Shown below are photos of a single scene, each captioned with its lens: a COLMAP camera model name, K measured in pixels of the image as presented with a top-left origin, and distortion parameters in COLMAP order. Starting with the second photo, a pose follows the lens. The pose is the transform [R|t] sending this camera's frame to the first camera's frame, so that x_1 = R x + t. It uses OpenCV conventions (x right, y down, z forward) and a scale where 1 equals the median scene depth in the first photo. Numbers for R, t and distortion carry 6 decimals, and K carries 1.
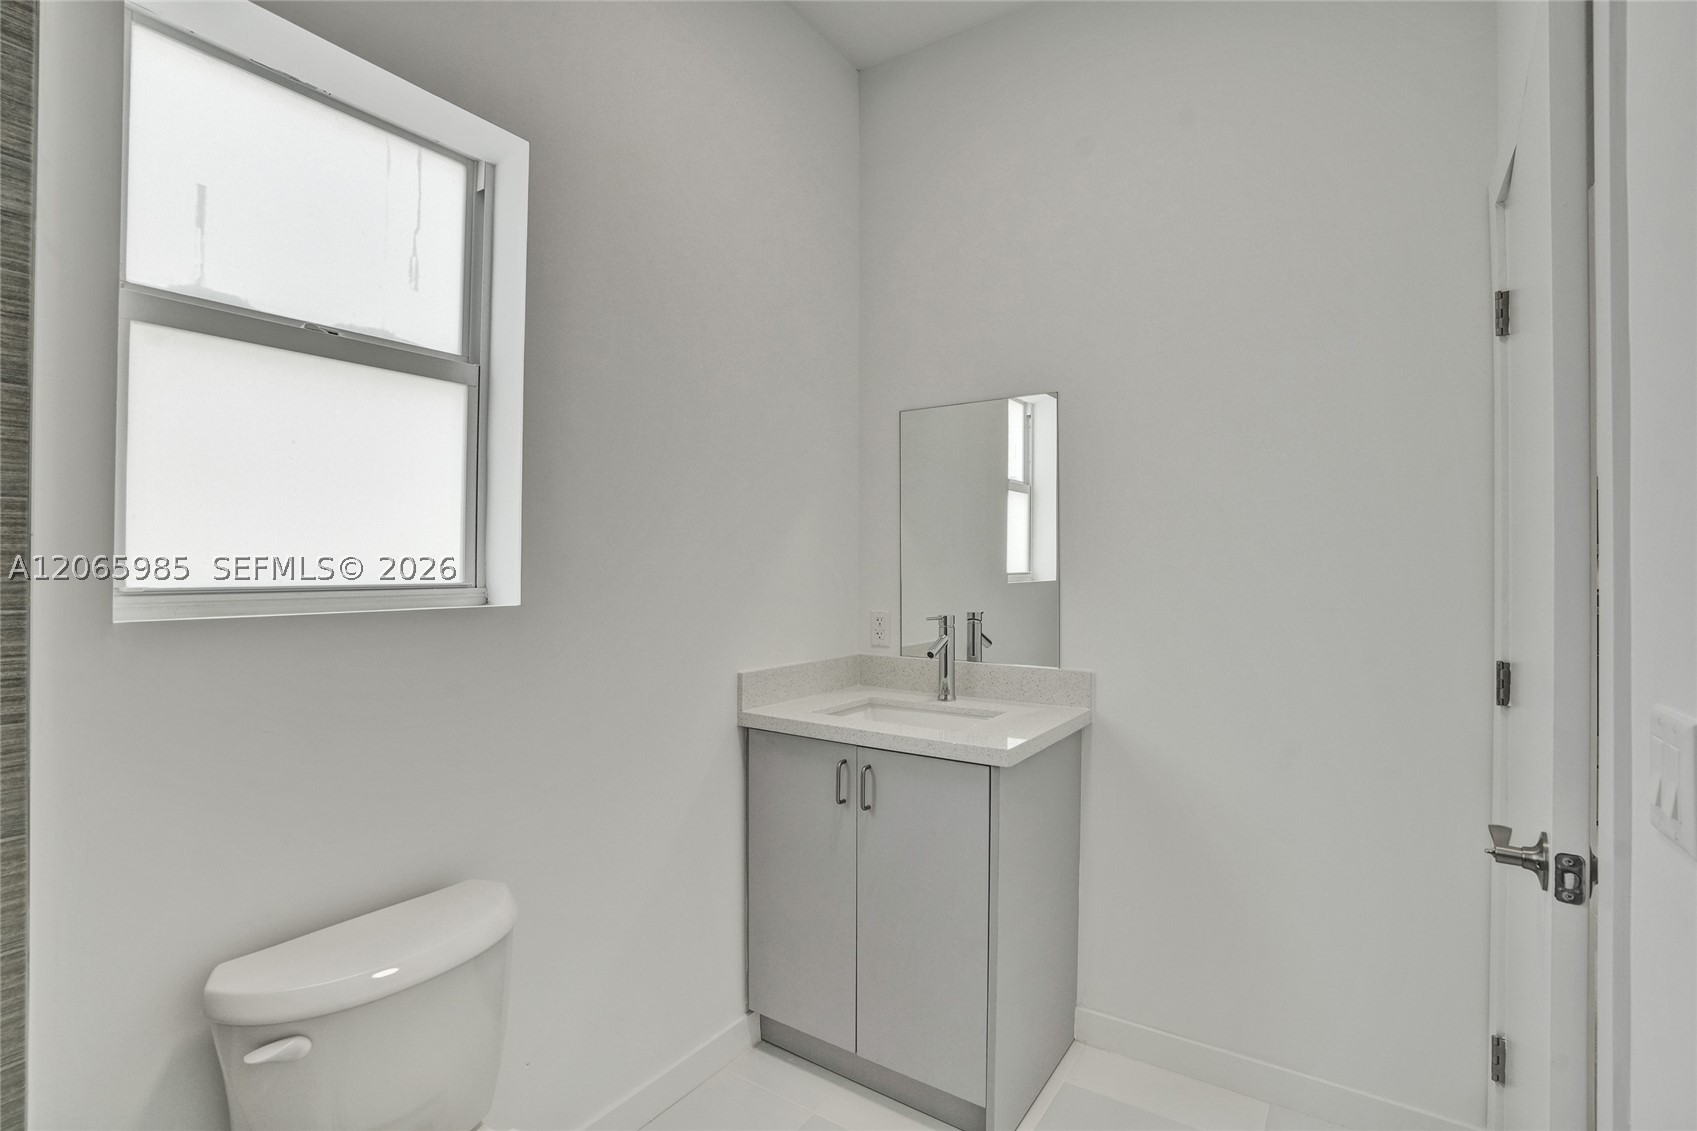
lens RADIAL K [[808.1, 0, 860.2], [0, 808.1, 559.8], [0, 0, 1]] dist [-0.062444, 0.022000]
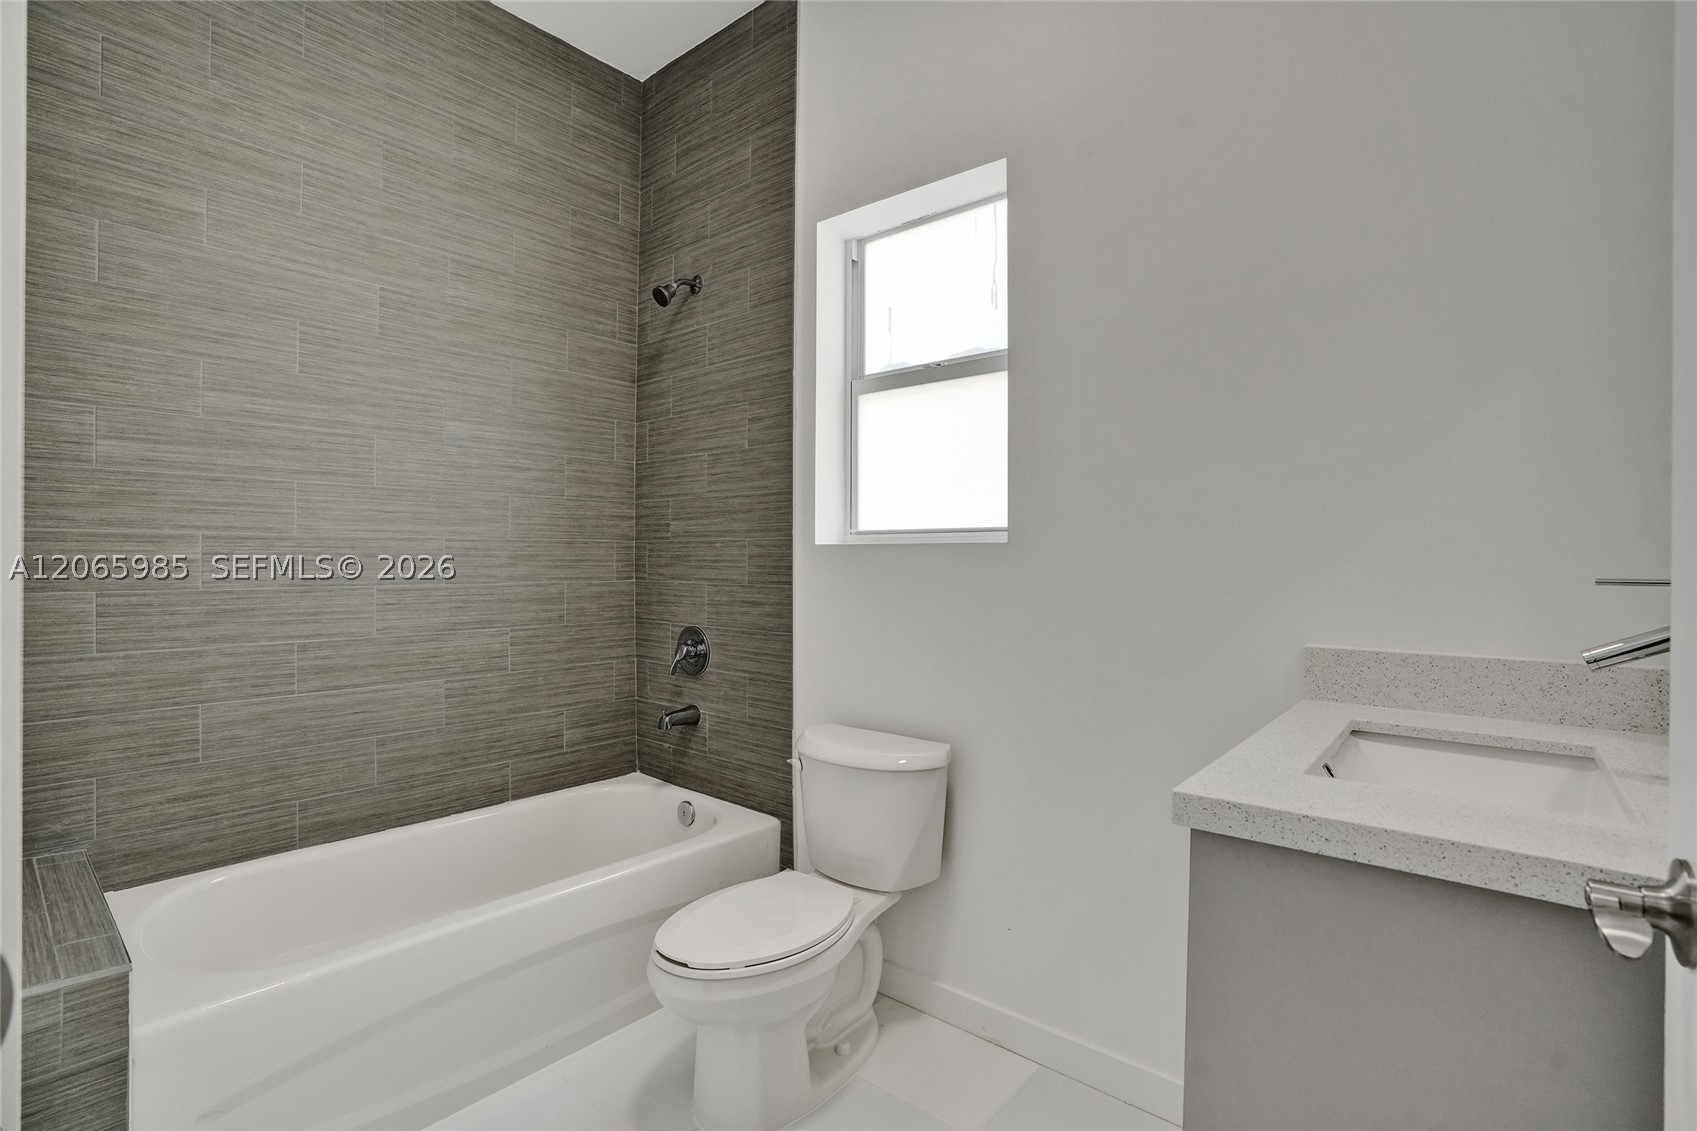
lens RADIAL K [[808.1, 0, 860.2], [0, 808.1, 559.8], [0, 0, 1]] dist [-0.062444, 0.022000]
pose [[-0.130872, 0.000609, -0.991399, 1.012213], [0.004787, 0.999989, -0.000018, 0.103238], [0.991388, -0.004748, -0.130873, 1.173911]]
